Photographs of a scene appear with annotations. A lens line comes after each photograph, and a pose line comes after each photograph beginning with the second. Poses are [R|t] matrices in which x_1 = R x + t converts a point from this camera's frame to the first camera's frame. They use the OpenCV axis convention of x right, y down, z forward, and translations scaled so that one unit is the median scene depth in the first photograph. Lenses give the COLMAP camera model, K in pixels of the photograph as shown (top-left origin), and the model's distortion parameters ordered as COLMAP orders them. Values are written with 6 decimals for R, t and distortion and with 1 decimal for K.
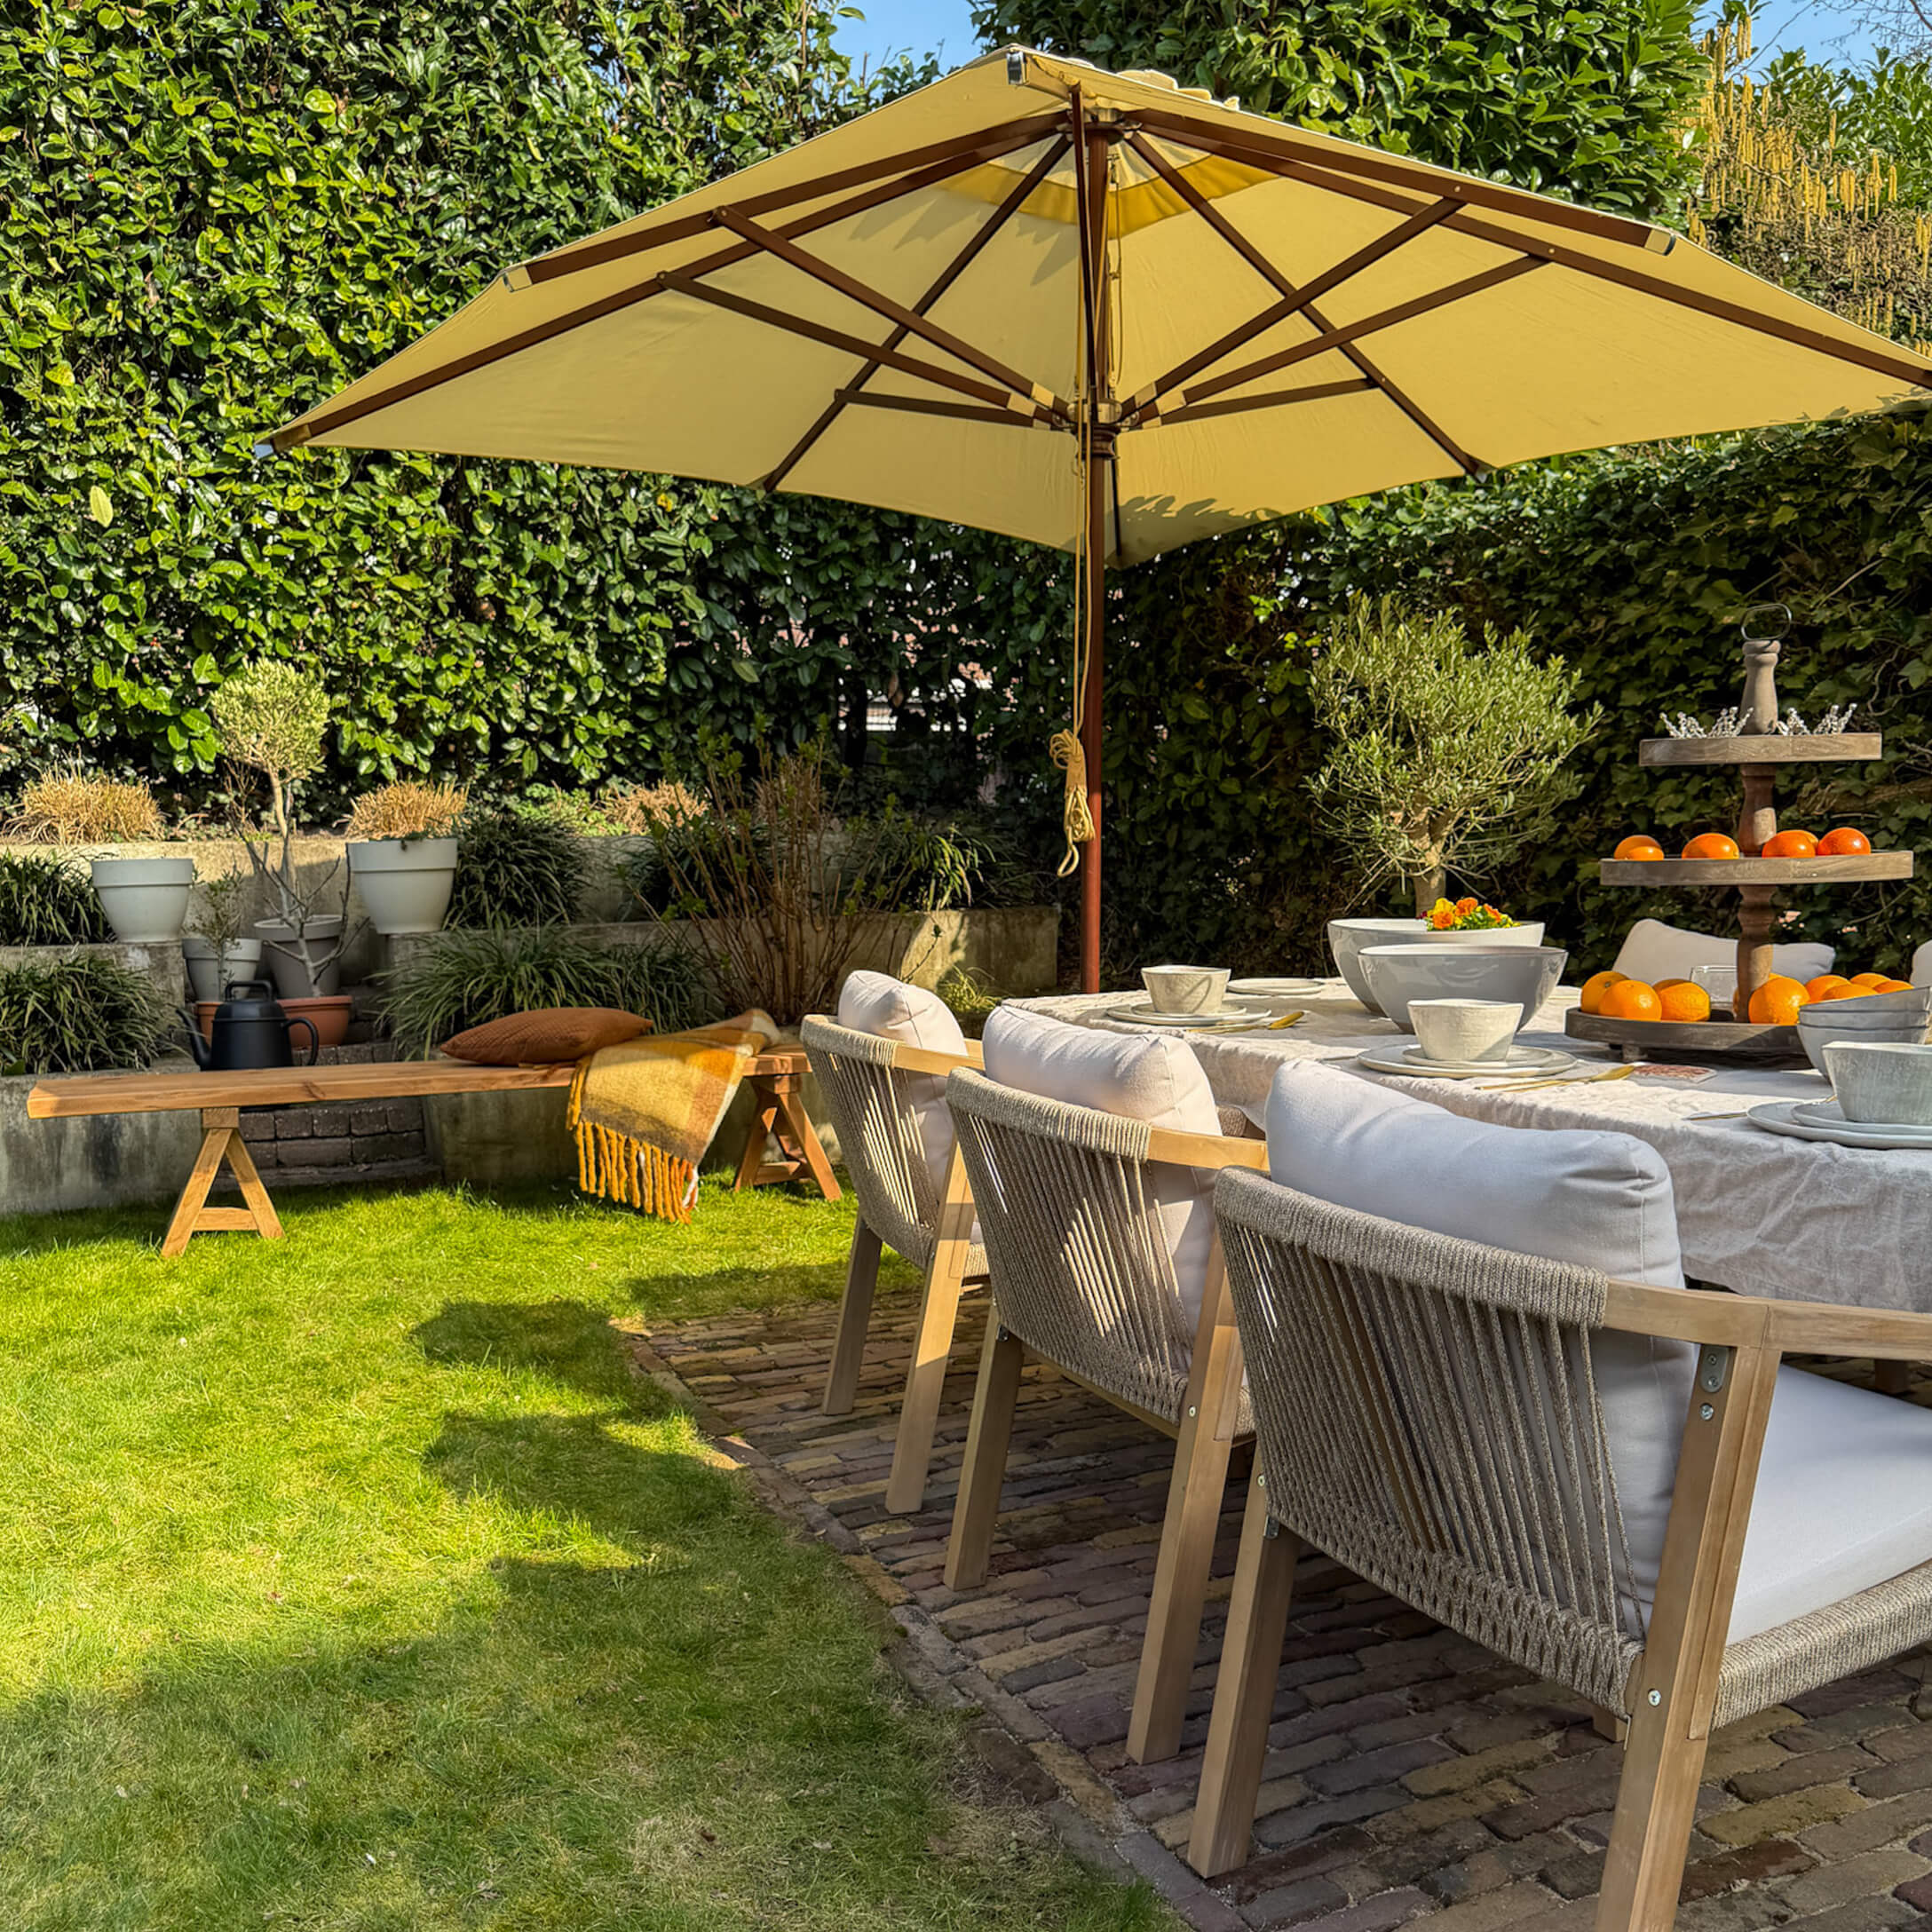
lens RADIAL K [[1875.7, 0, 962.4], [0, 1875.7, 1075.3], [0, 0, 1]] dist [-0.000150, -0.011733]
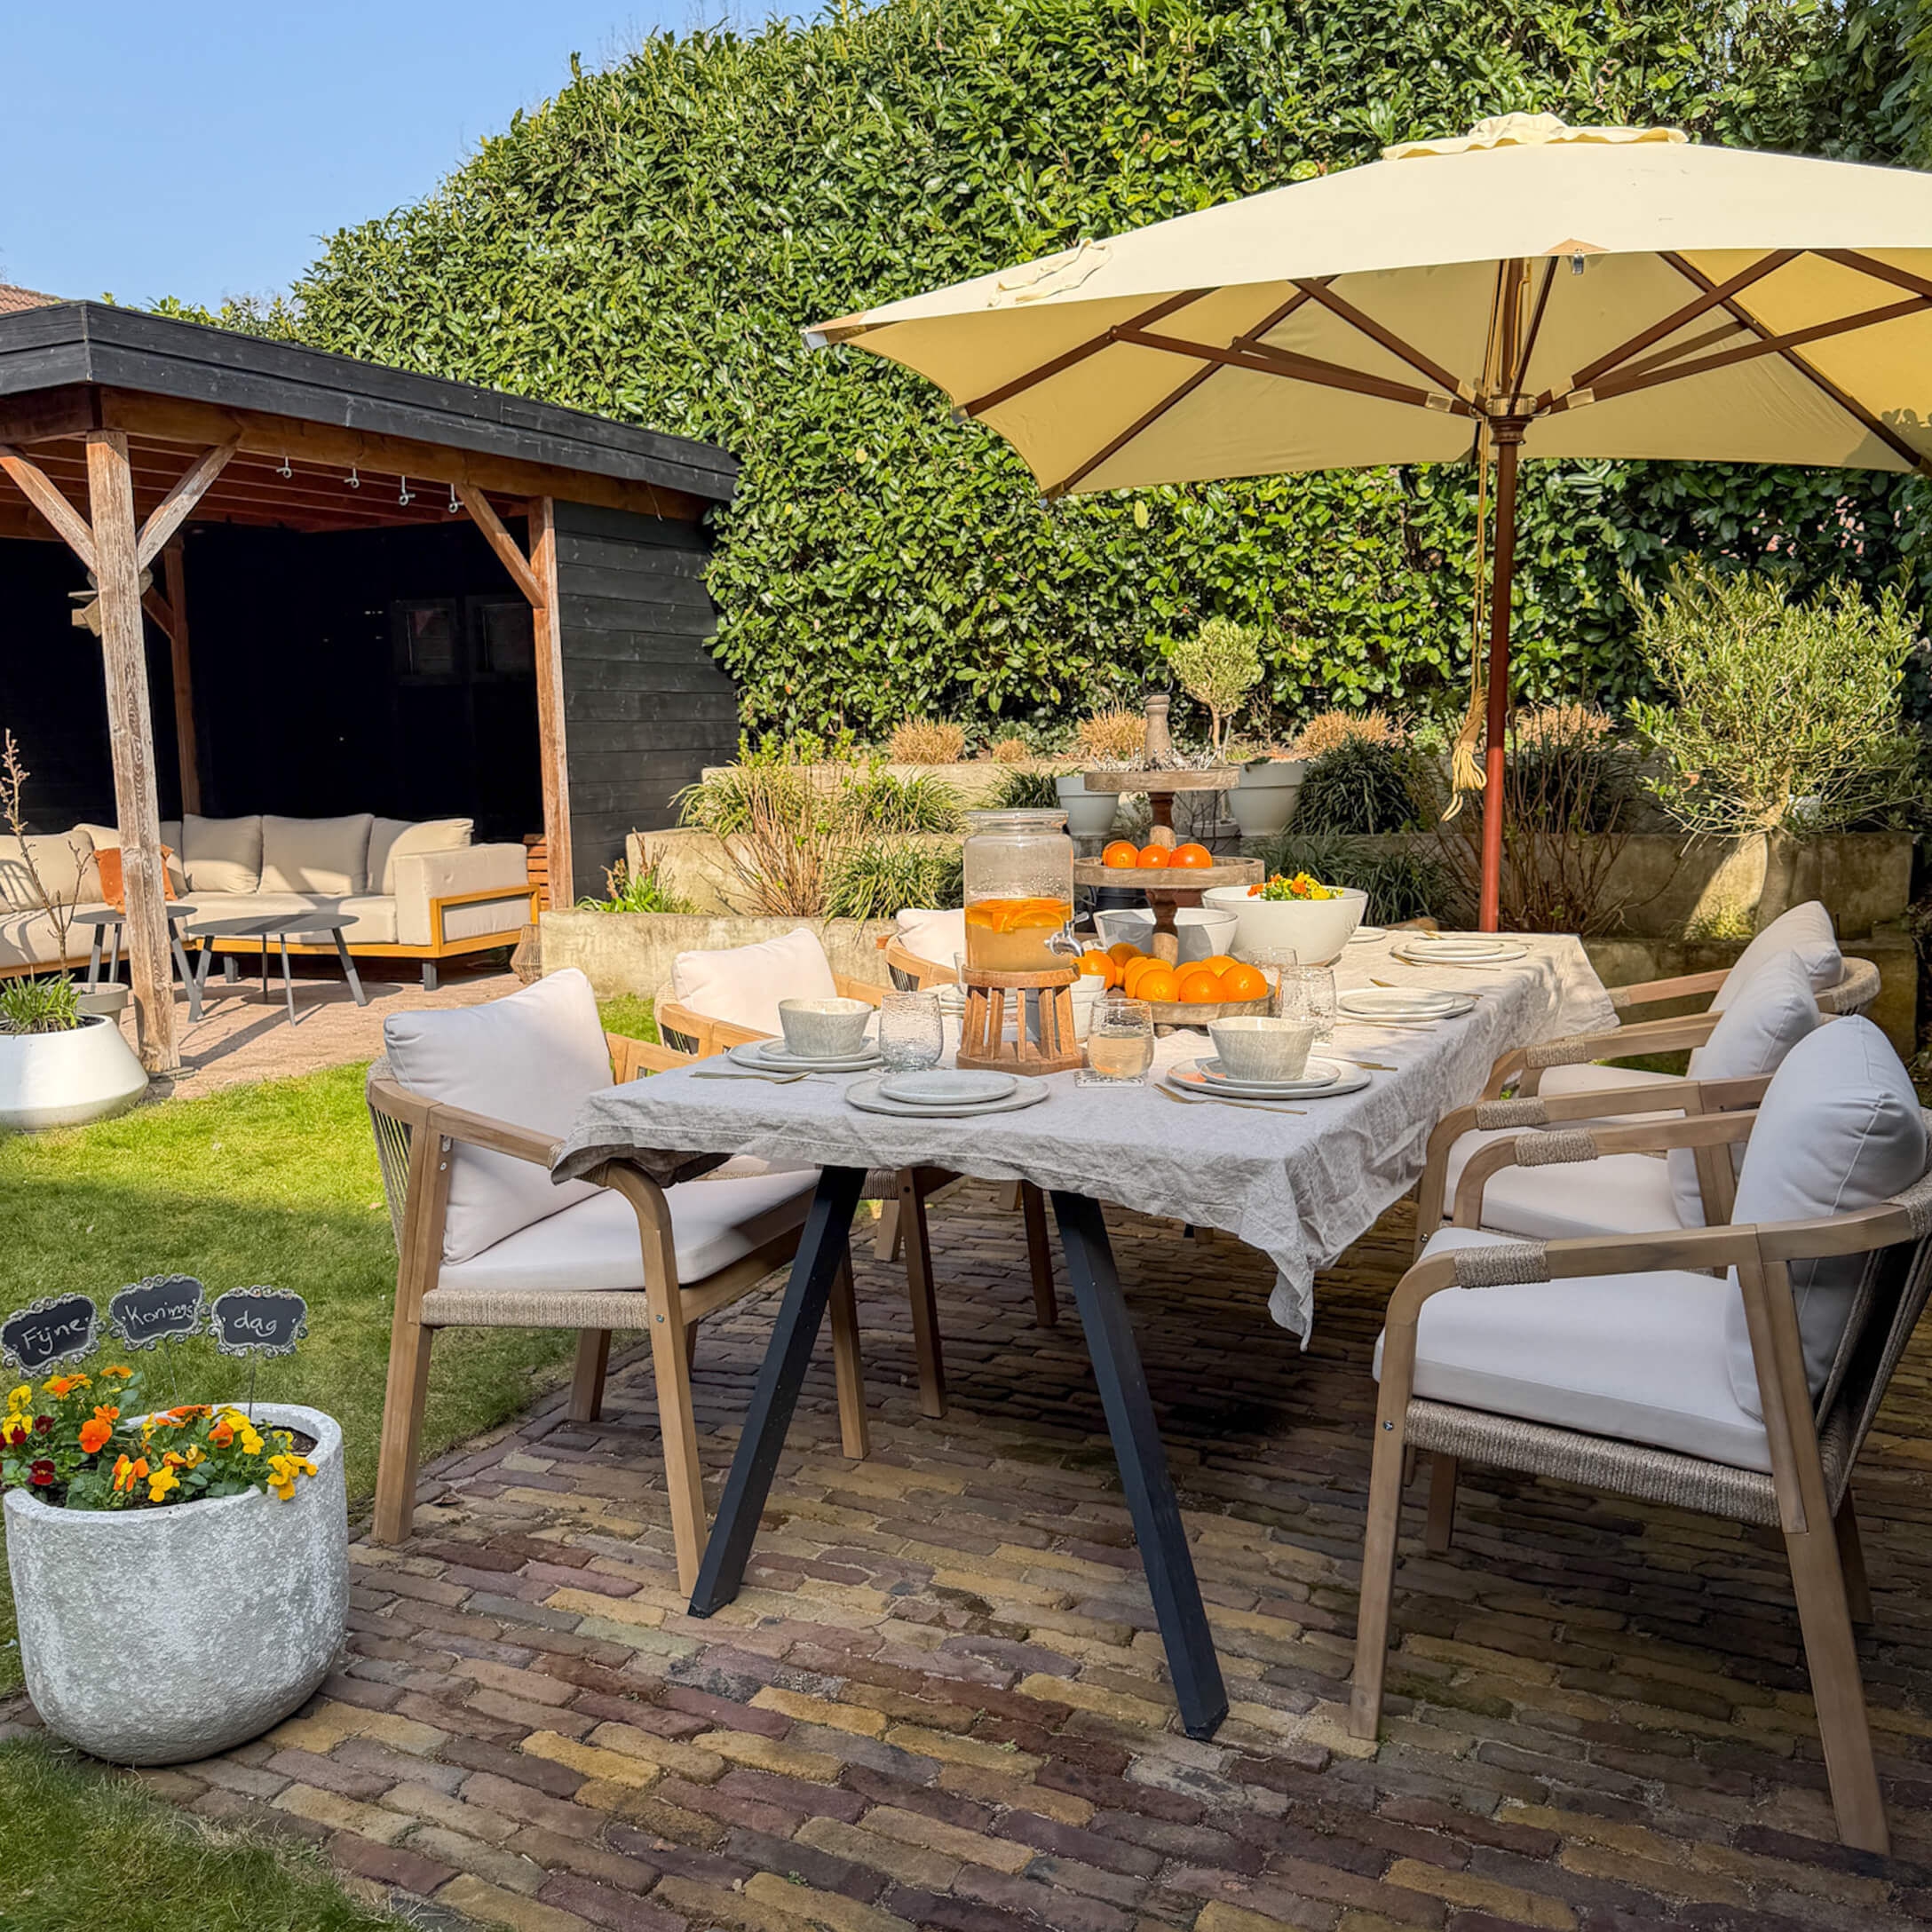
lens RADIAL K [[1876.5, 0, 963.9], [0, 1876.5, 936.8], [0, 0, 1]] dist [0.193091, -0.461638]
pose [[0.638810, 0.084844, -0.764672, 0.504700], [-0.081653, 0.995764, 0.042272, -0.040530], [0.765019, 0.035434, 0.643032, 0.017232]]
